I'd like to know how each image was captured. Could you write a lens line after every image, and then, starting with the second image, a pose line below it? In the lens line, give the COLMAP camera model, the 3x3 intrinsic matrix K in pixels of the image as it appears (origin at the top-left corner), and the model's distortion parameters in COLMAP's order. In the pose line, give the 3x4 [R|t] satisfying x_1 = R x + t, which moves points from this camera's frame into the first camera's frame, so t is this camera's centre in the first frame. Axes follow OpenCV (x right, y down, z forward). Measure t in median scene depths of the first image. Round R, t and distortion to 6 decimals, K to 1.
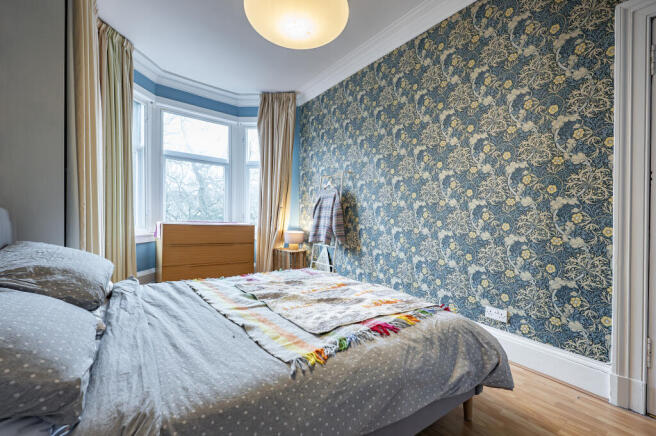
lens RADIAL K [[269.9, 0, 326.8], [0, 269.9, 226.9], [0, 0, 1]] dist [0.000655, 0.000035]
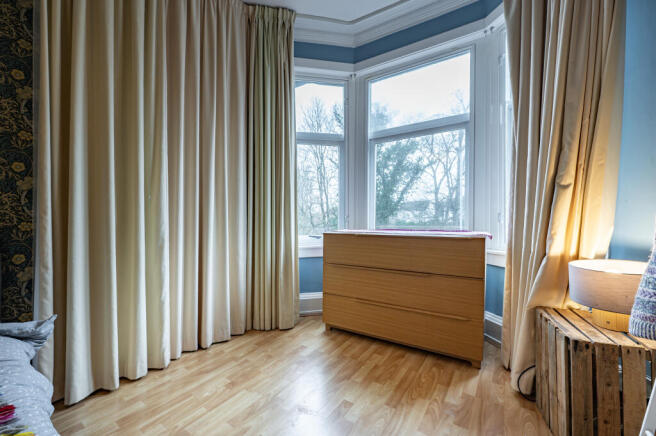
lens RADIAL K [[269.9, 0, 326.8], [0, 269.9, 226.9], [0, 0, 1]] dist [0.000655, 0.000035]
pose [[0.313346, -0.013999, -0.949536, 0.055009], [-0.012424, 0.999745, -0.018839, -0.011988], [0.949558, 0.017700, 0.313092, 0.666542]]
